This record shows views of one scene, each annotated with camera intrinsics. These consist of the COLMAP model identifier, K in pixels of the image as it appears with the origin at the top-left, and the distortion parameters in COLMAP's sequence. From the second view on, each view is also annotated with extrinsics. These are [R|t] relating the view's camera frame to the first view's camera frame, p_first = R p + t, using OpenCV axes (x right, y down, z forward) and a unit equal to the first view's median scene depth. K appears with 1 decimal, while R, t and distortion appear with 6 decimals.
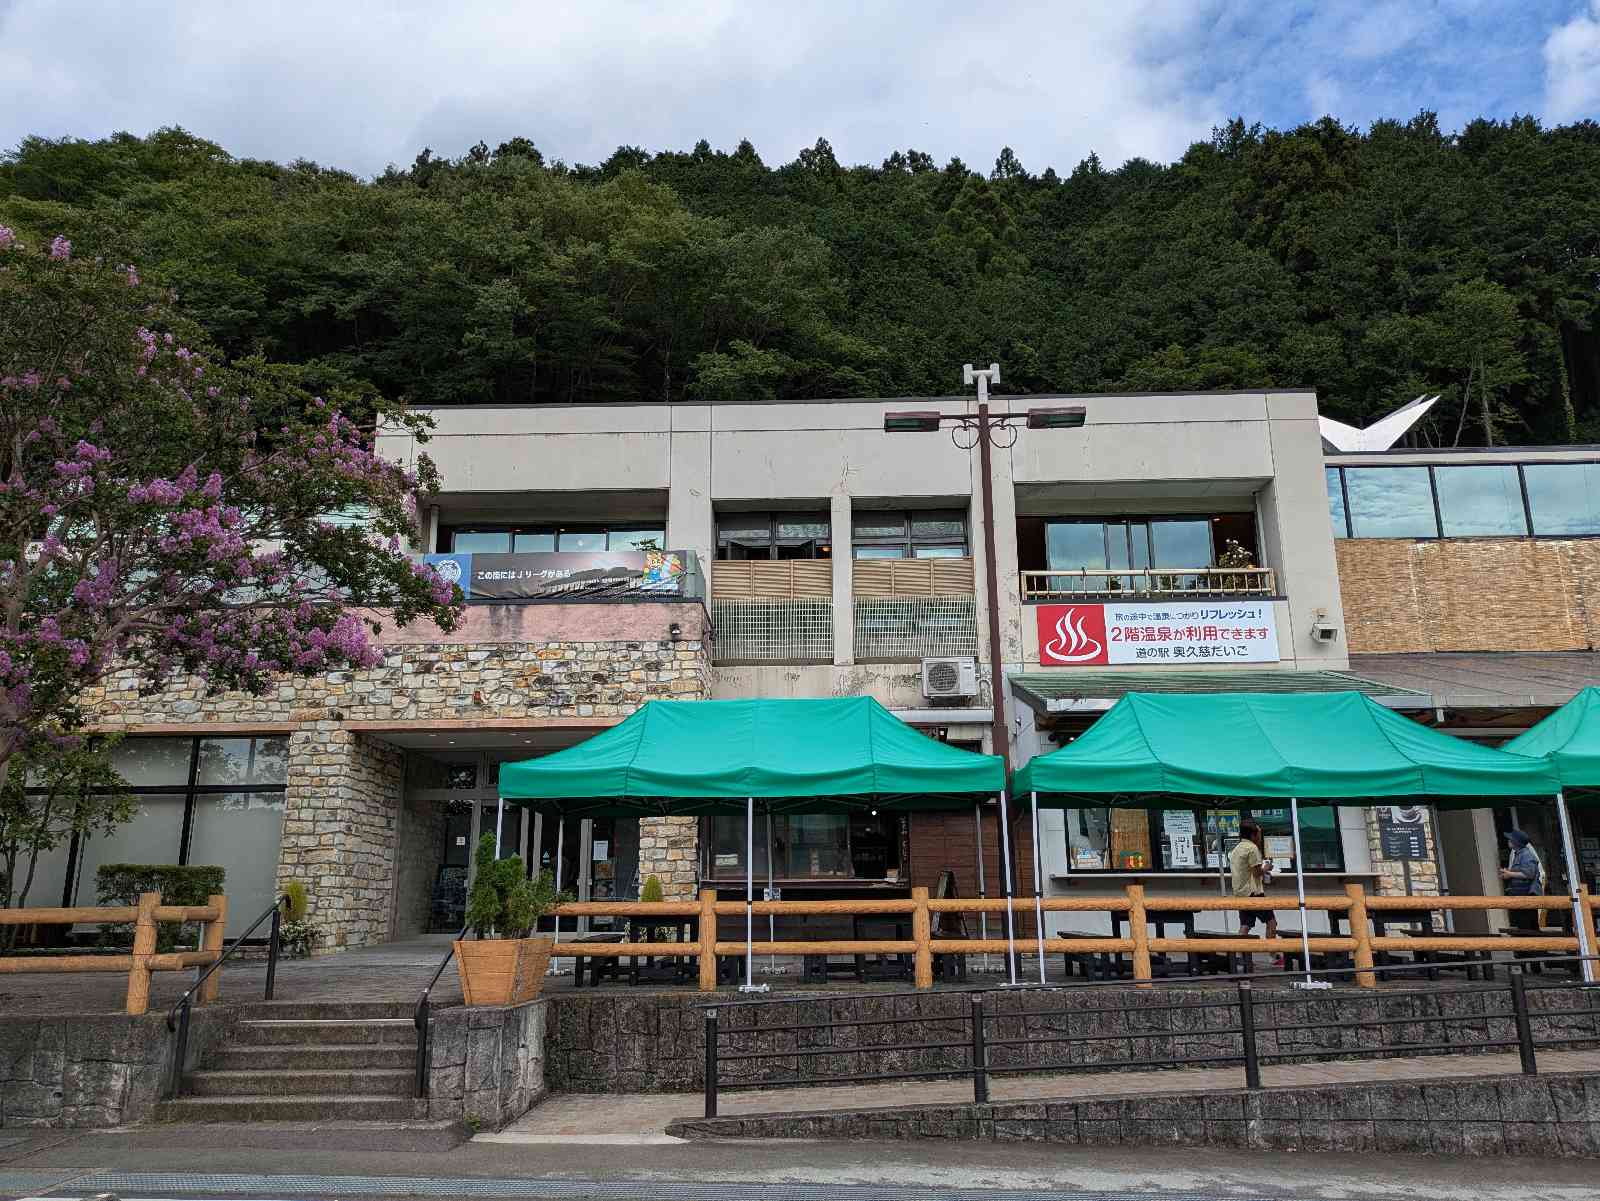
lens RADIAL K [[1189.0, 0, 781.5], [0, 1189.0, 612.8], [0, 0, 1]] dist [0.045292, -0.048932]
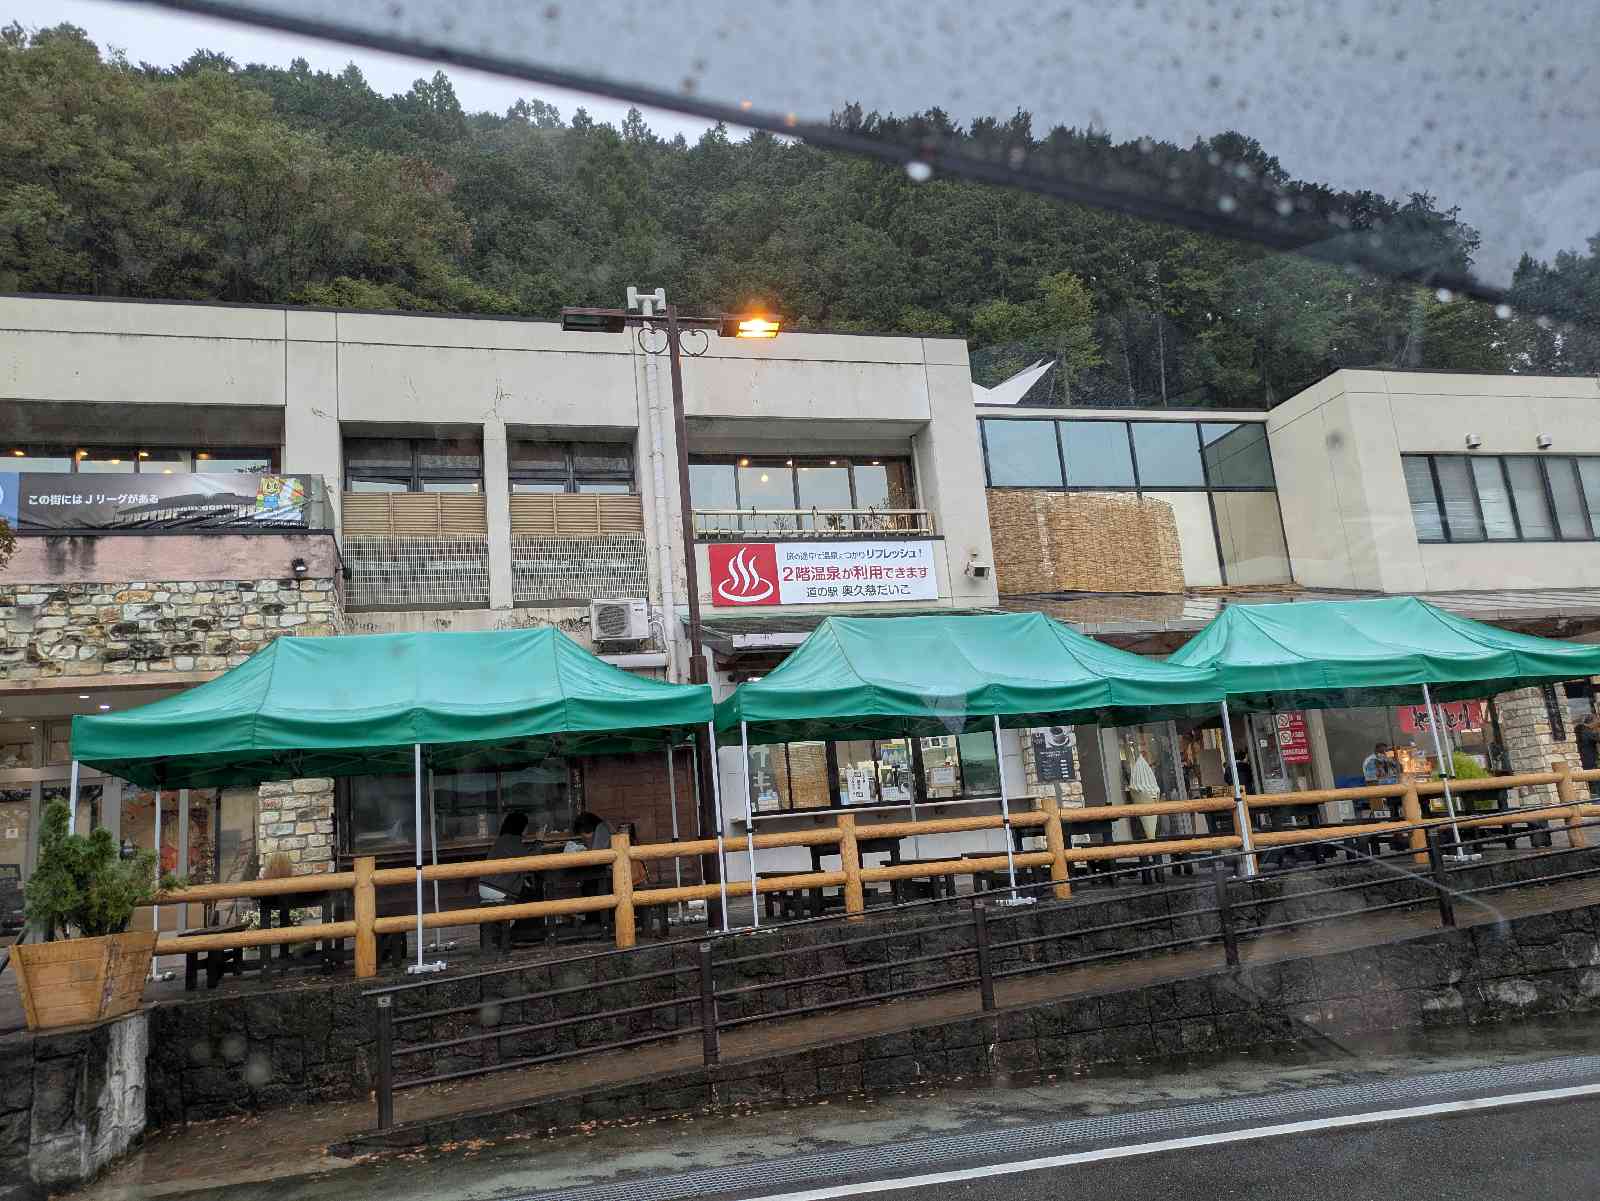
lens RADIAL K [[1189.0, 0, 796.3], [0, 1189.0, 609.6], [0, 0, 1]] dist [0.045292, -0.048932]
pose [[0.948606, -0.012824, 0.316199, -0.023281], [0.006390, 0.999751, 0.021378, 0.028512], [-0.316395, -0.018259, 0.948452, 0.076160]]
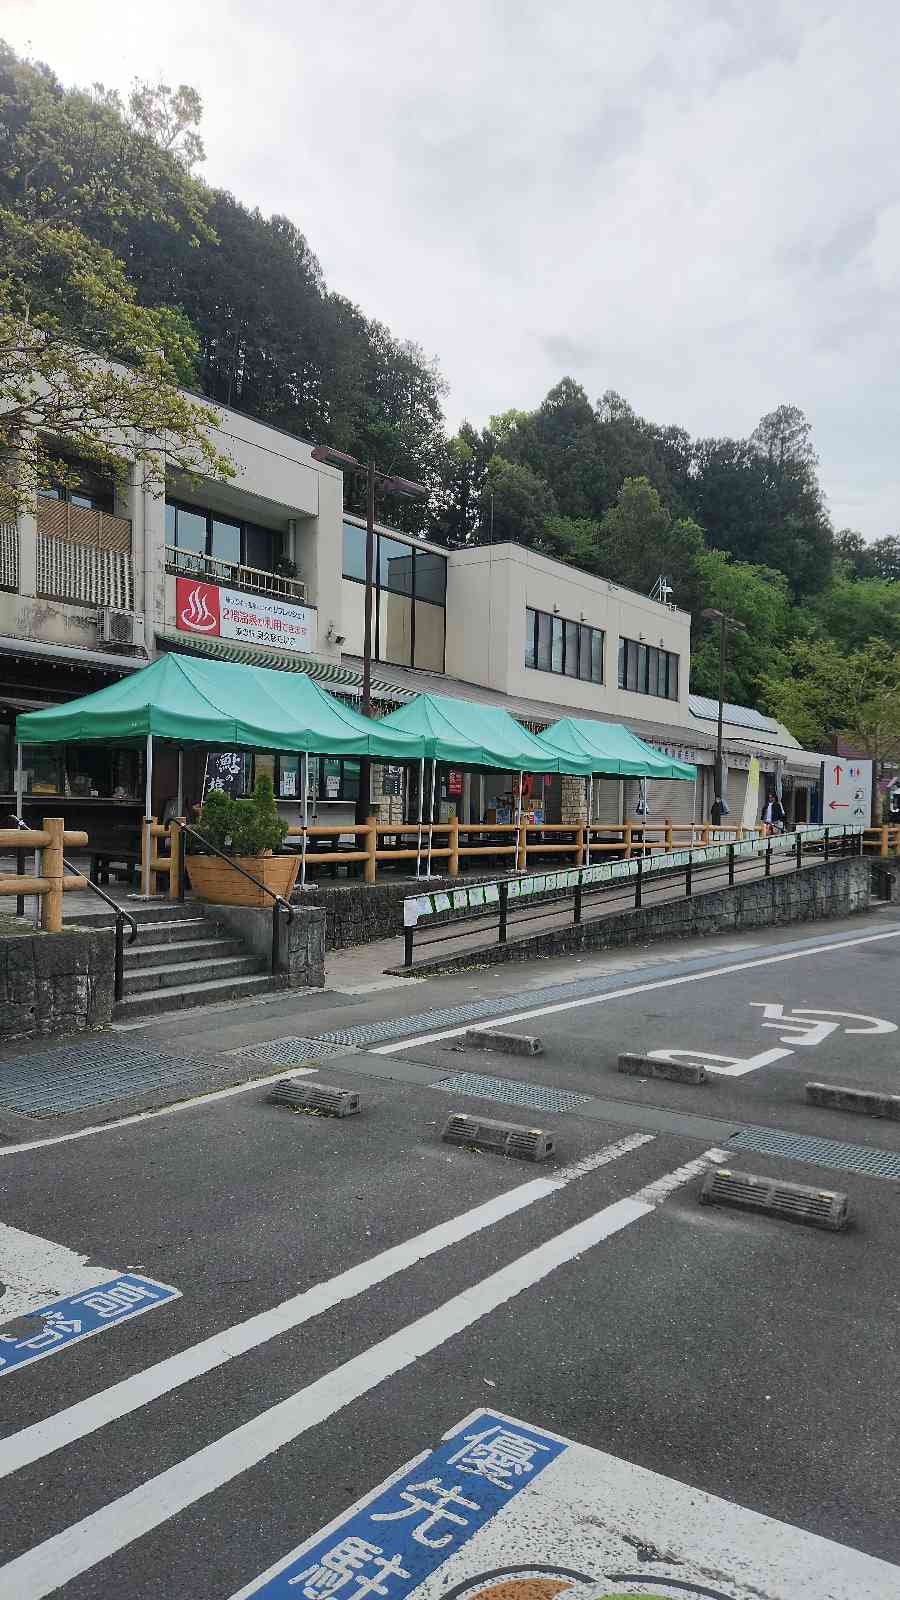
lens RADIAL K [[1131.1, 0, 445.6], [0, 1131.1, 807.5], [0, 0, 1]] dist [0.121881, 0.000318]
pose [[0.529440, 0.017281, 0.848171, -0.665094], [-0.218707, 0.968777, 0.116782, 0.027041], [-0.819671, -0.247330, 0.516689, 0.141556]]
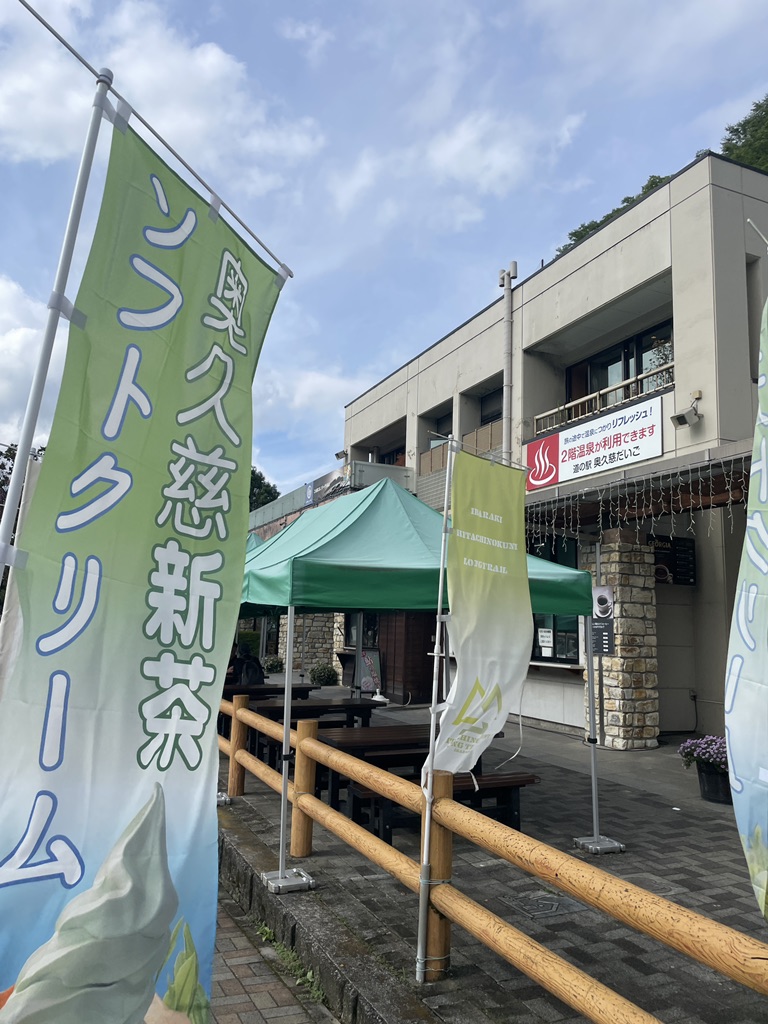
lens RADIAL K [[760.9, 0, 378.4], [0, 760.9, 514.1], [0, 0, 1]] dist [0.045292, -0.048932]
pose [[0.456786, -0.116264, -0.881946, 0.916833], [0.168343, 0.984806, -0.042634, 0.081052], [0.873503, -0.128995, 0.469418, 0.515026]]
